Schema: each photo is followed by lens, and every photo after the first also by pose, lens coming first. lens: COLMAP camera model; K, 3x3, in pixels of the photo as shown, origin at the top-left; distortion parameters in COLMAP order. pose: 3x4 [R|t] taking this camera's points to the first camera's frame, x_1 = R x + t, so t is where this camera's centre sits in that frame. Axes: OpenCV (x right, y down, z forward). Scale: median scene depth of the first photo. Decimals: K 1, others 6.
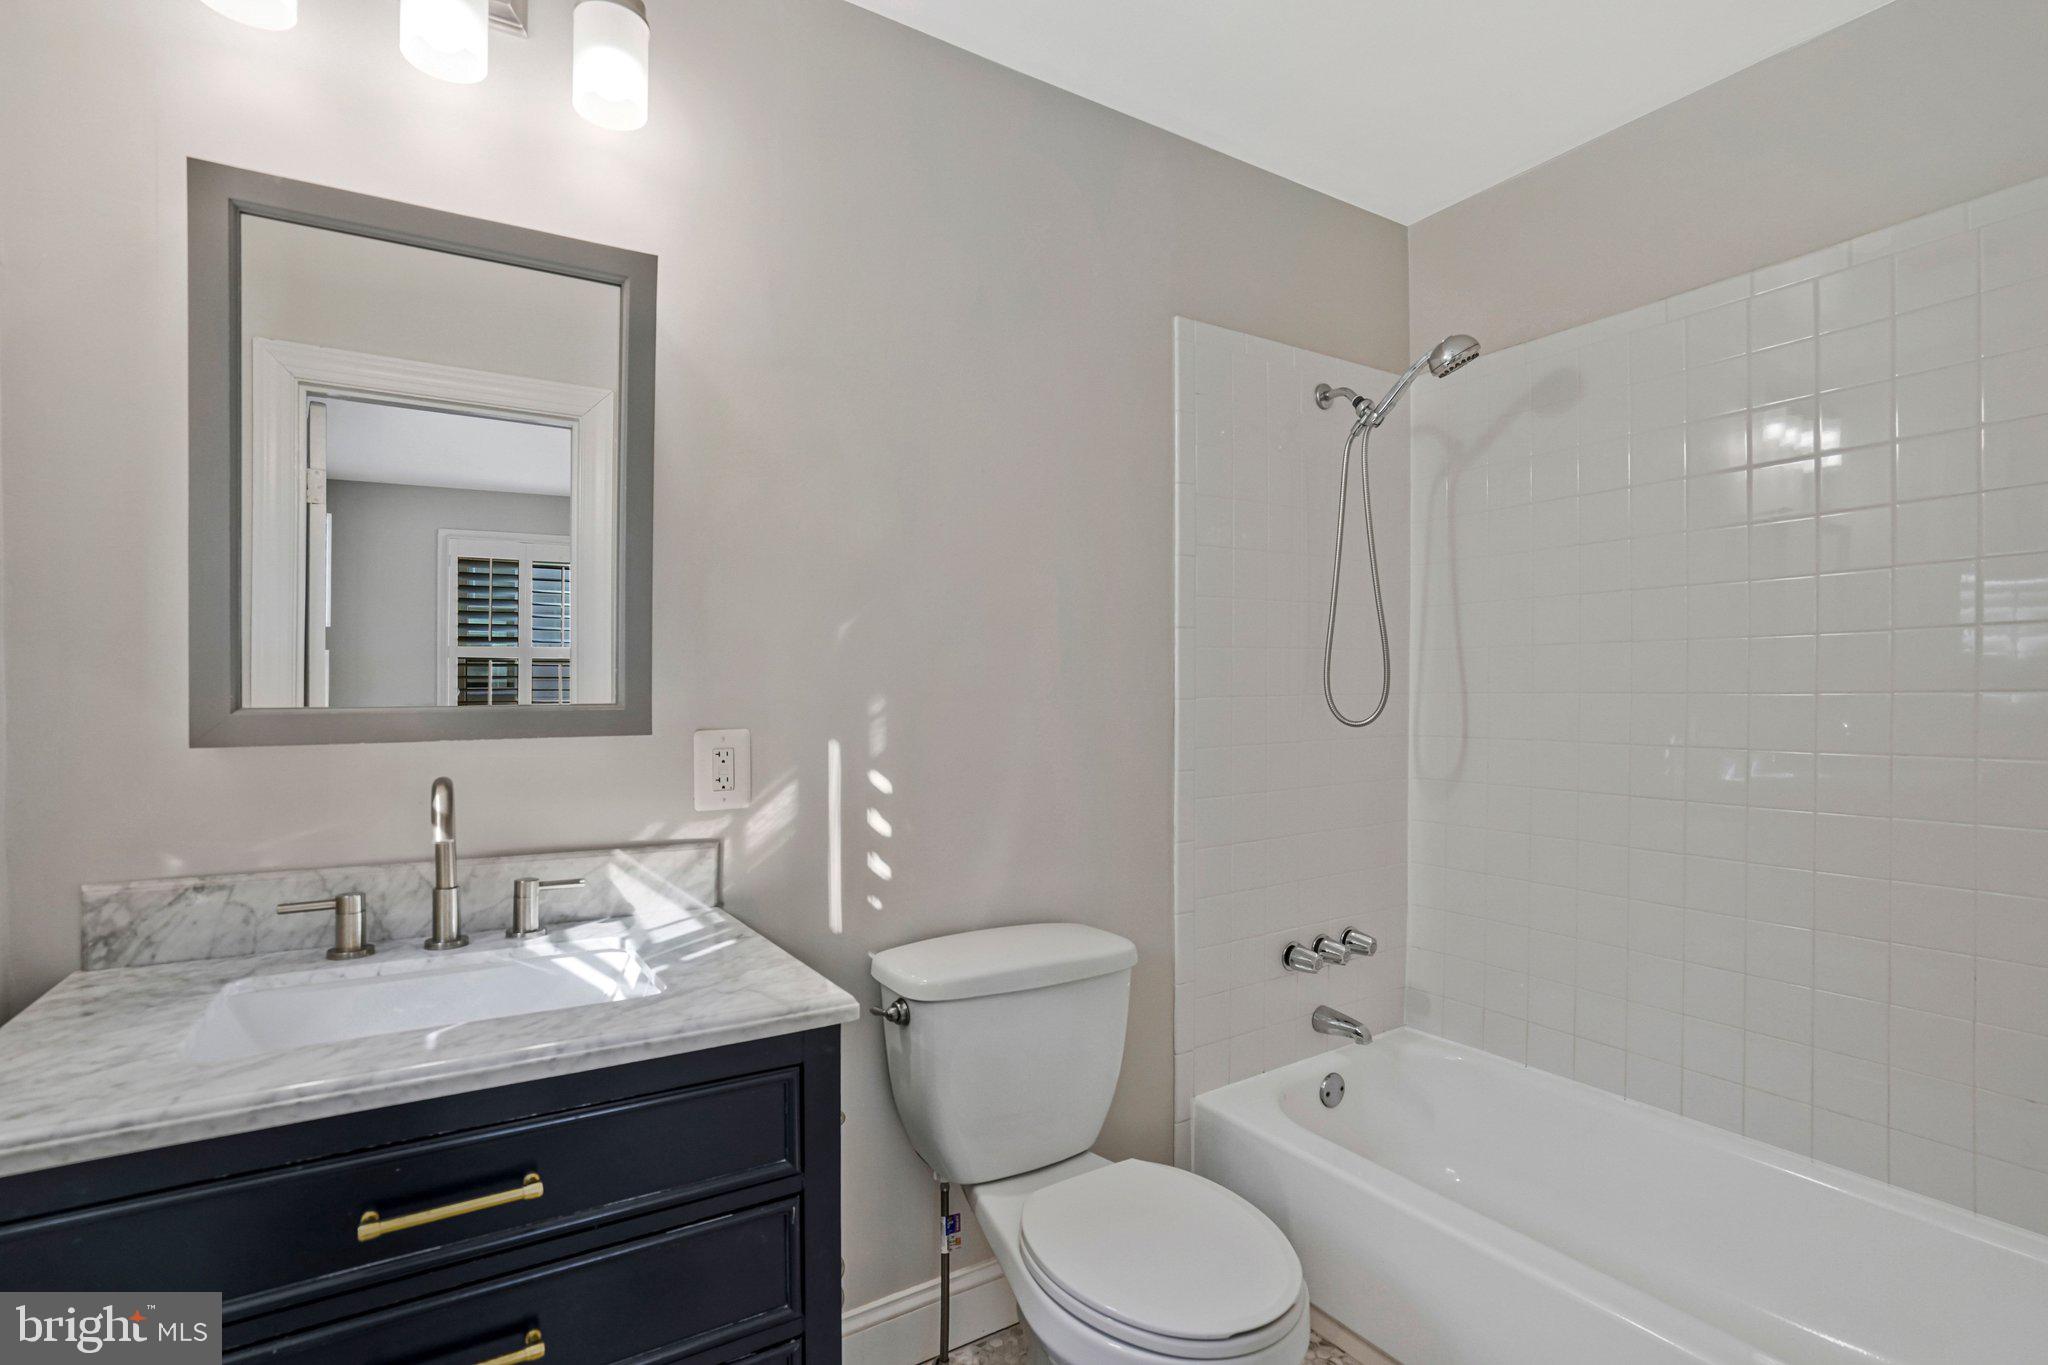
lens RADIAL K [[955.0, 0, 1006.0], [0, 955.0, 696.5], [0, 0, 1]] dist [-0.050210, 0.017610]
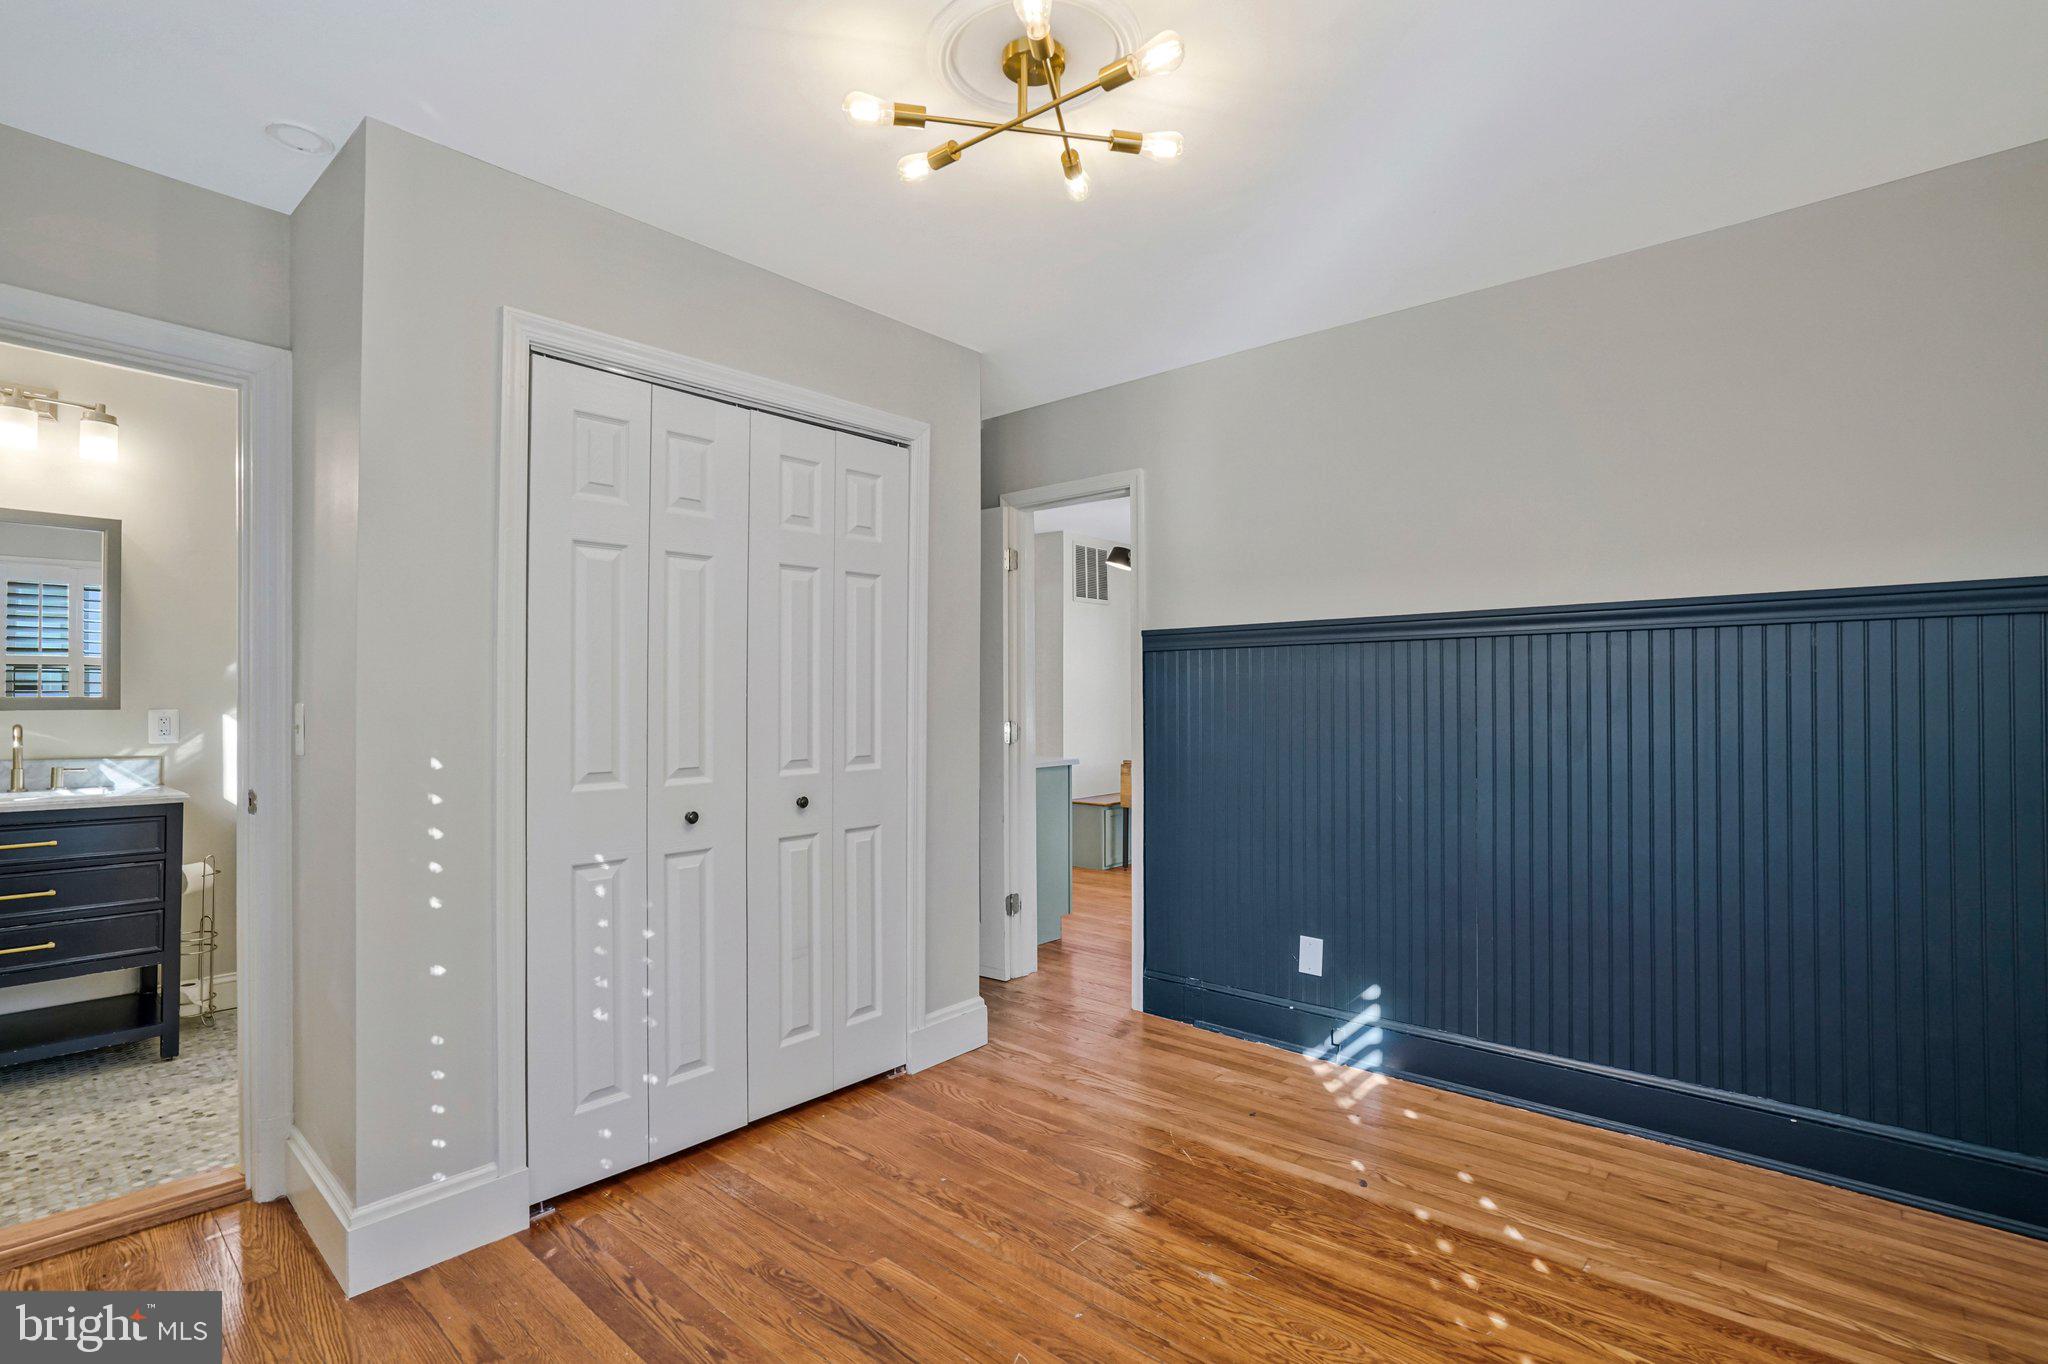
lens RADIAL K [[955.0, 0, 1006.0], [0, 955.0, 696.0], [0, 0, 1]] dist [-0.050210, 0.017610]
pose [[0.952976, 0.000359, 0.303047, 1.034016], [0.000474, 0.999996, -0.002672, 0.009422], [-0.303046, 0.002690, 0.952972, -1.889936]]
